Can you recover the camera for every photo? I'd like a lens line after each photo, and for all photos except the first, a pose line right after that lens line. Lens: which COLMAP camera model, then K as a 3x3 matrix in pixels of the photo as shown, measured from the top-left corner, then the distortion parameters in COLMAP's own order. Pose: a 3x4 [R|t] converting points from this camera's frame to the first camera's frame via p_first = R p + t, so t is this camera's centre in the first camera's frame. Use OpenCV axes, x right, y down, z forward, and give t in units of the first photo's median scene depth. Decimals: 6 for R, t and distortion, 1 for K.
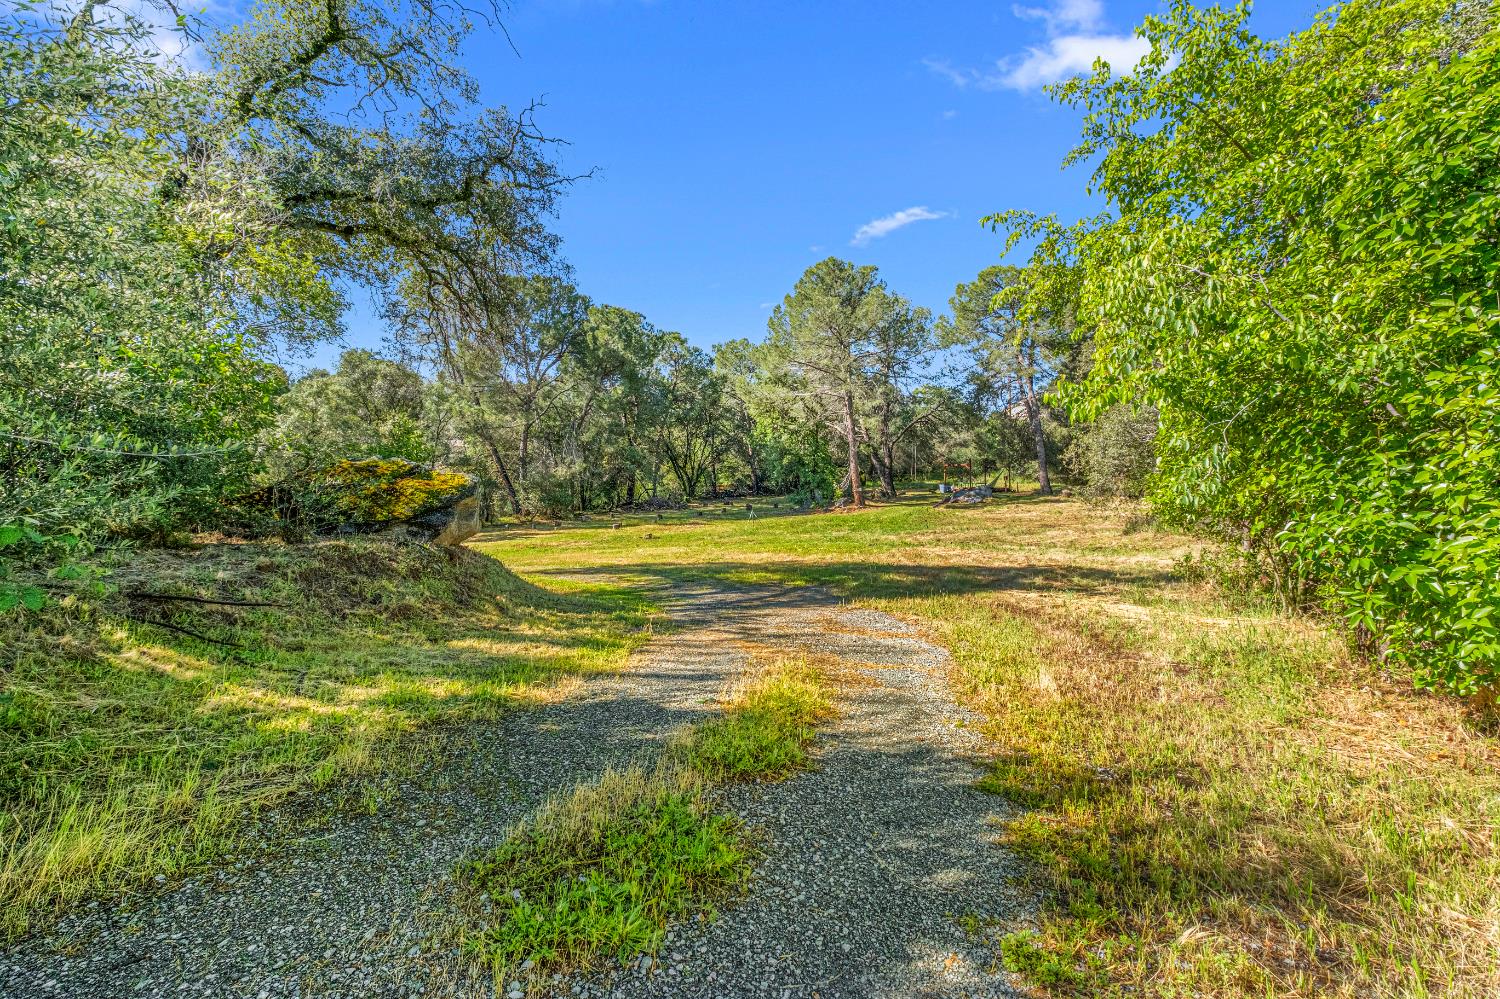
lens RADIAL K [[648.4, 0, 746.1], [0, 648.4, 505.9], [0, 0, 1]] dist [-0.006900, 0.001086]
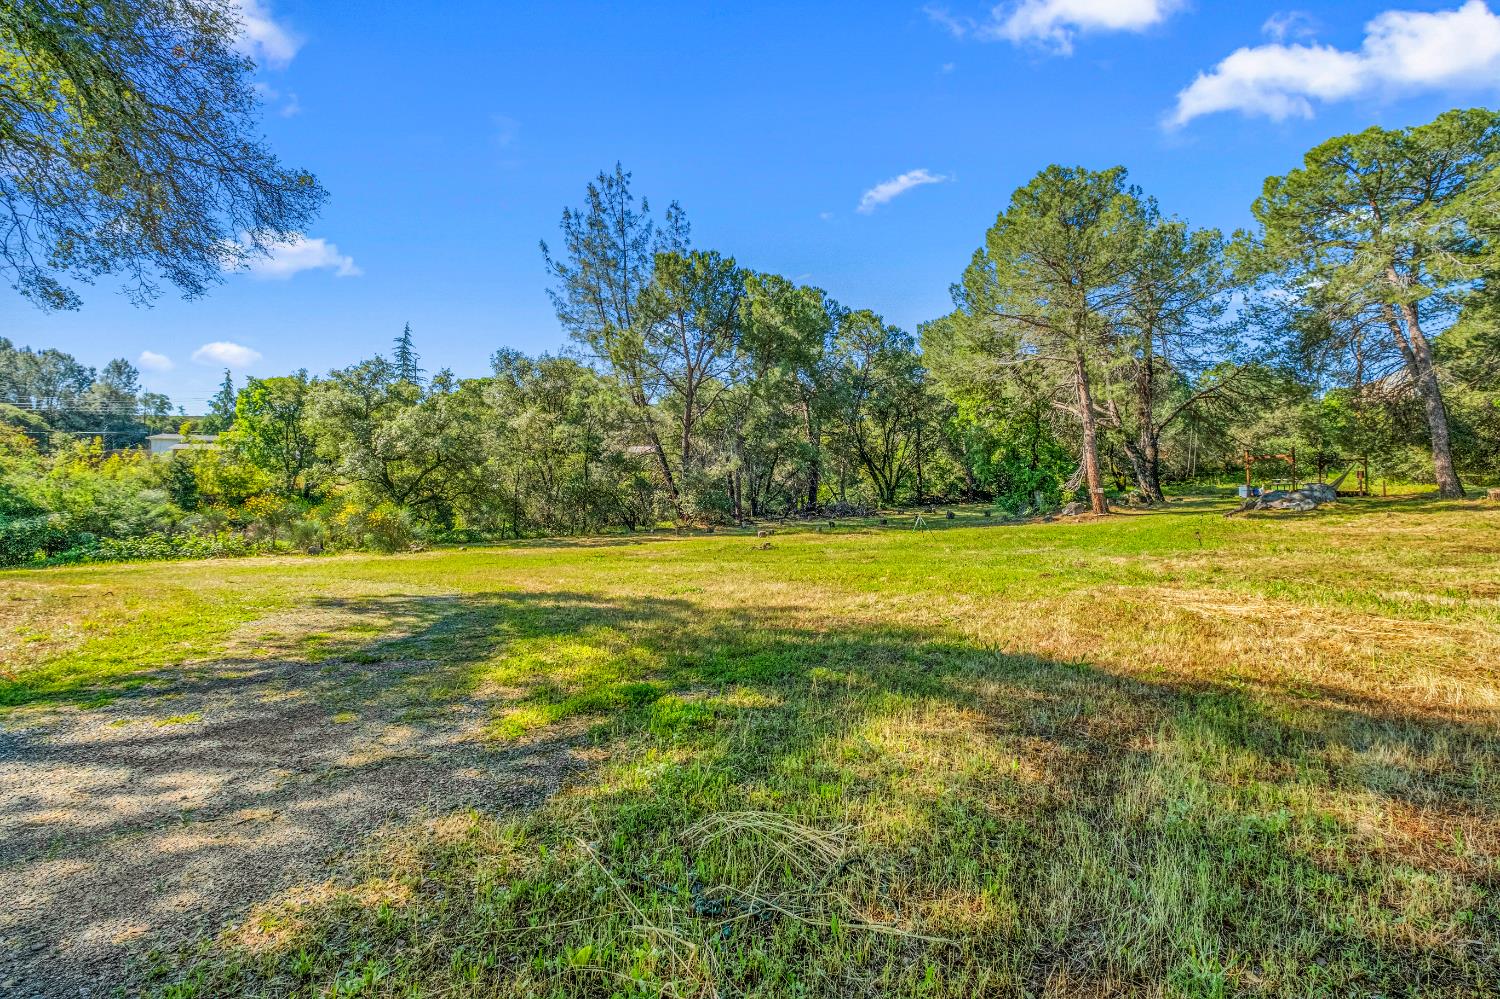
lens RADIAL K [[648.4, 0, 747.7], [0, 648.4, 498.2], [0, 0, 1]] dist [-0.006900, 0.001086]
pose [[0.932182, 0.003559, -0.361972, 0.064529], [-0.014597, 0.999508, -0.027761, 0.007364], [0.361695, 0.031162, 0.931775, 0.182420]]
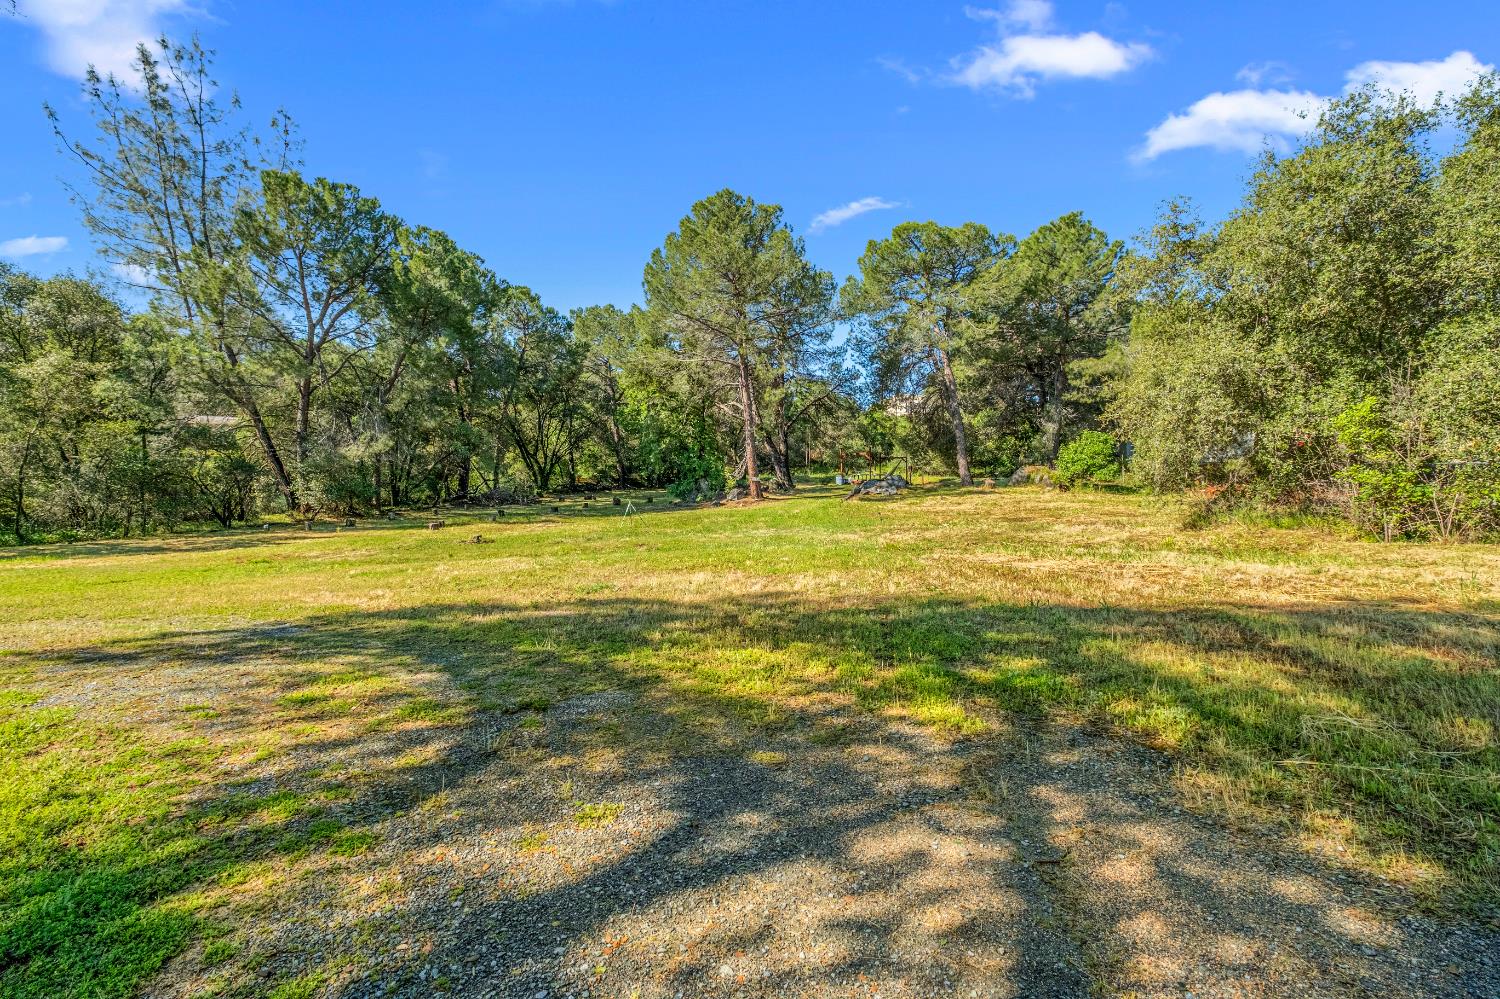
lens RADIAL K [[648.4, 0, 751.3], [0, 648.4, 496.3], [0, 0, 1]] dist [-0.006900, 0.001086]
pose [[0.974956, 0.001706, 0.222390, -0.013115], [0.001424, 0.999902, -0.013915, 0.007366], [-0.222392, 0.013883, 0.974859, 0.176345]]
